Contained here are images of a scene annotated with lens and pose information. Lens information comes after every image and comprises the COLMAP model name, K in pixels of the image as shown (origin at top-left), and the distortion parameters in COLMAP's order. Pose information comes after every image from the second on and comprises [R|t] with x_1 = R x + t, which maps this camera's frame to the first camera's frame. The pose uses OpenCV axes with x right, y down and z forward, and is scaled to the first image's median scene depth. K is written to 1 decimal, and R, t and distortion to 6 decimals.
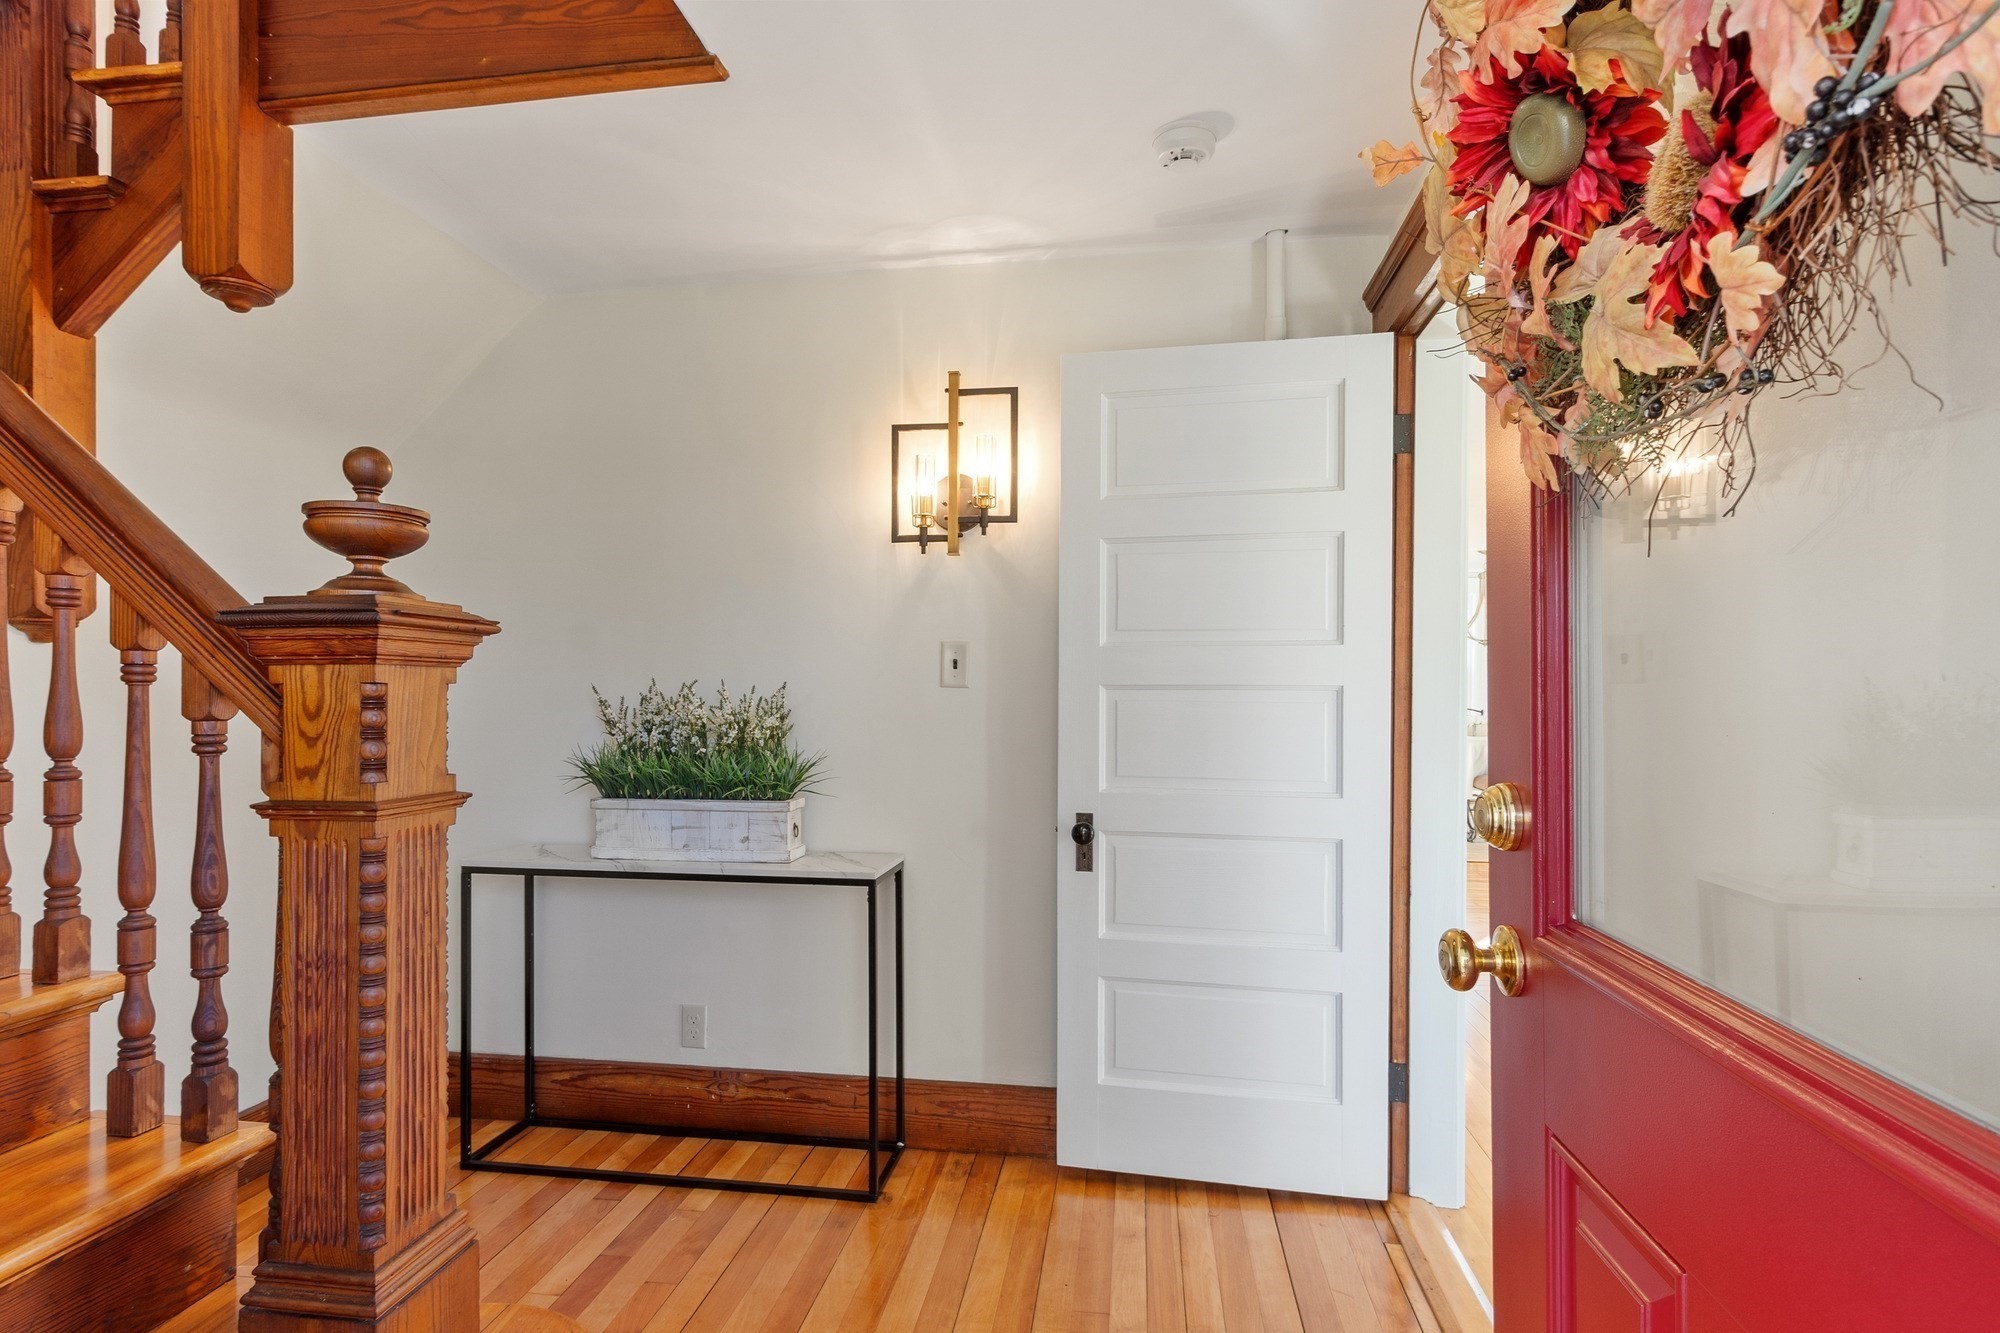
lens RADIAL K [[1031.6, 0, 994.5], [0, 1031.6, 676.8], [0, 0, 1]] dist [0.005280, 0.000995]
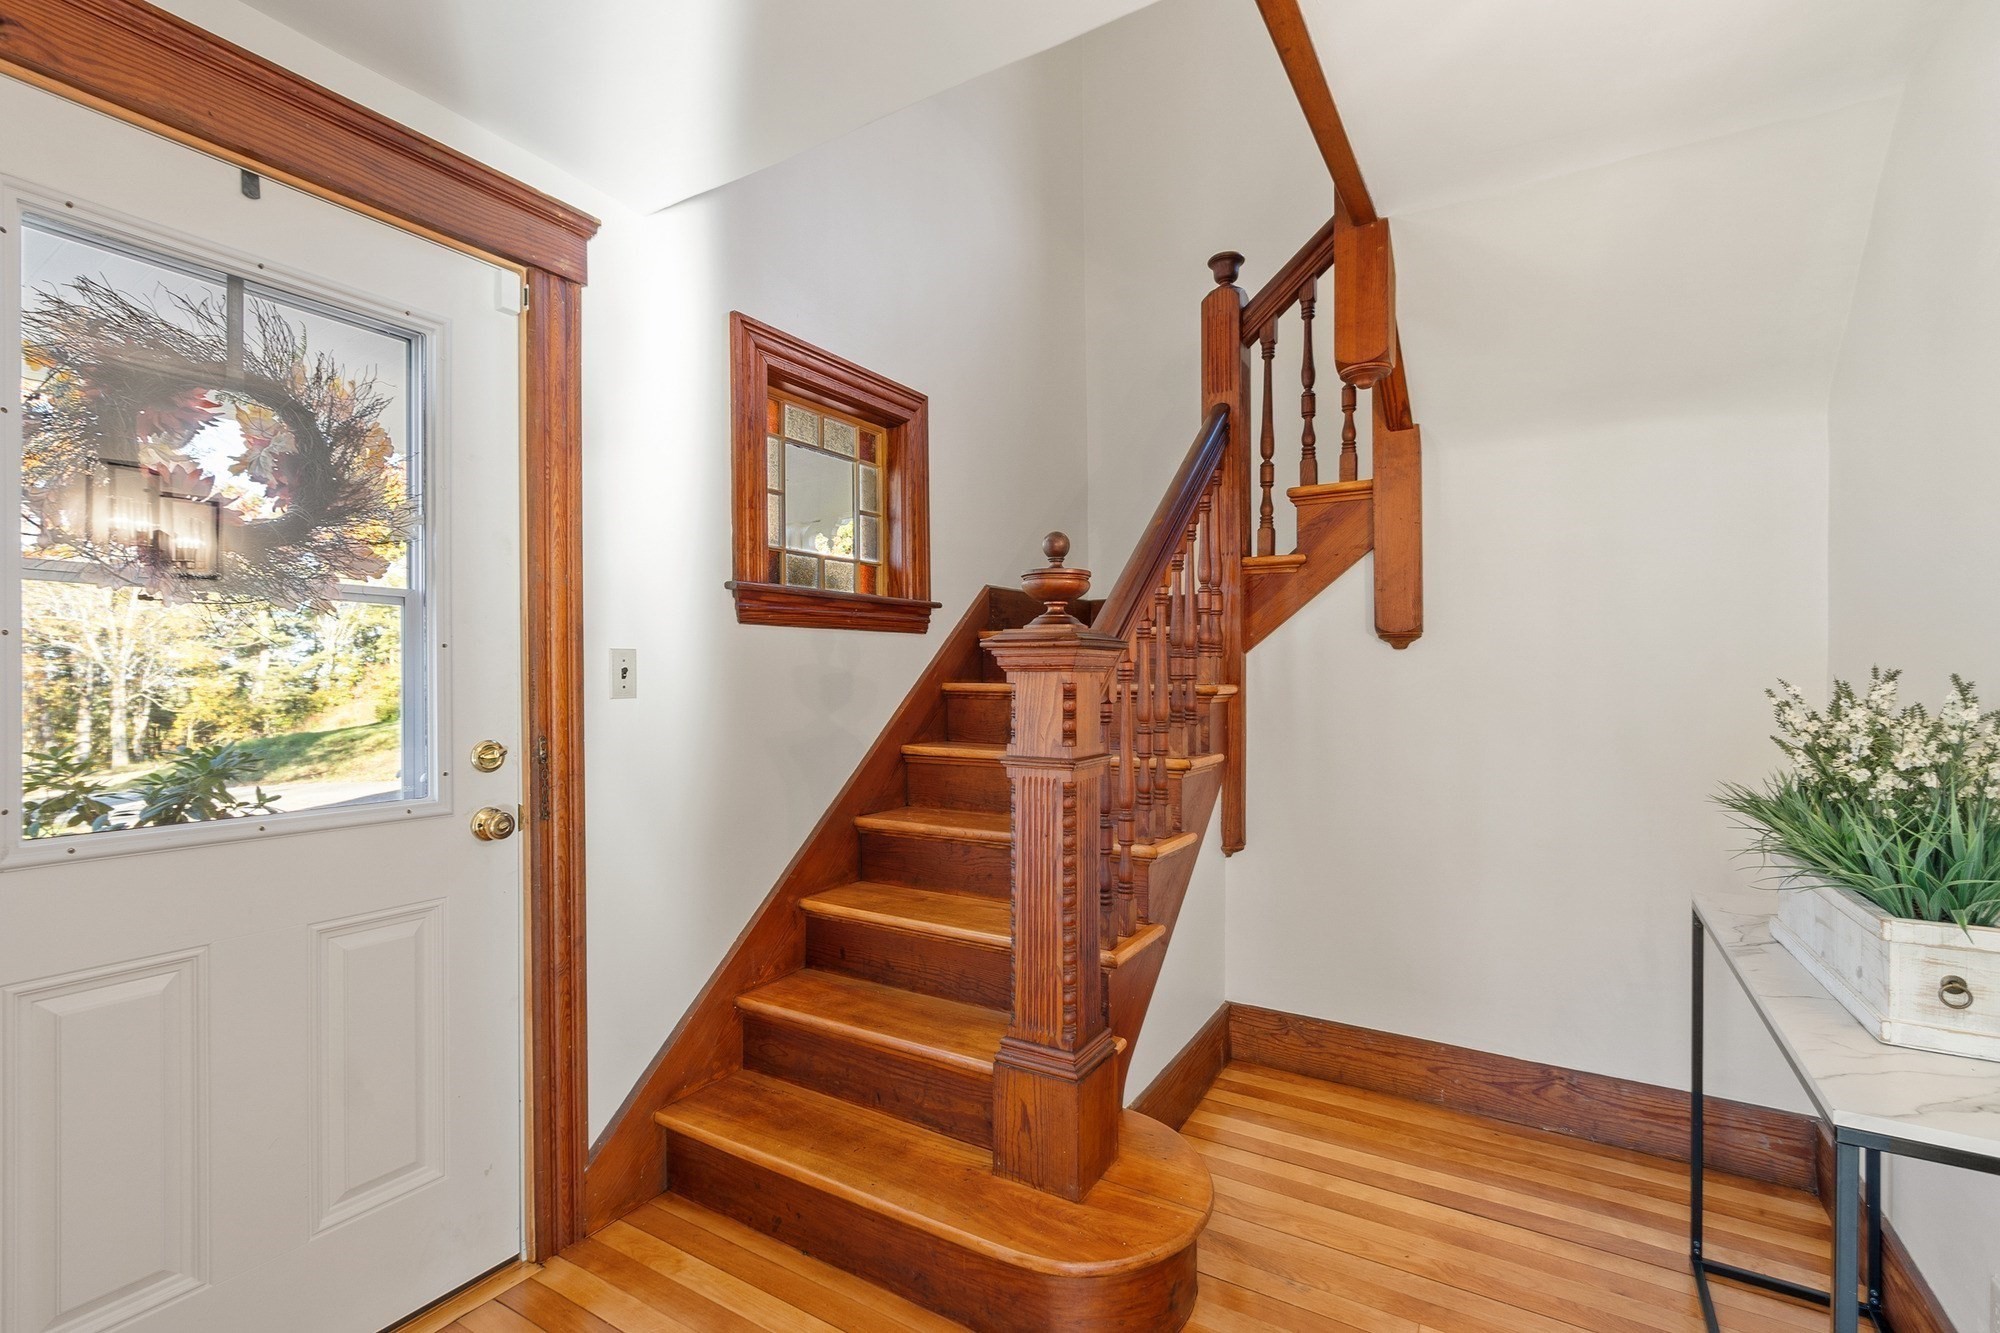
lens RADIAL K [[889.5, 0, 1001.5], [0, 889.5, 669.1], [0, 0, 1]] dist [0.000016, 0.000000]
pose [[-0.392132, 0.000410, -0.919909, 0.670522], [0.008555, 0.999958, -0.003201, -0.010223], [0.919869, -0.009125, -0.392120, 1.477849]]
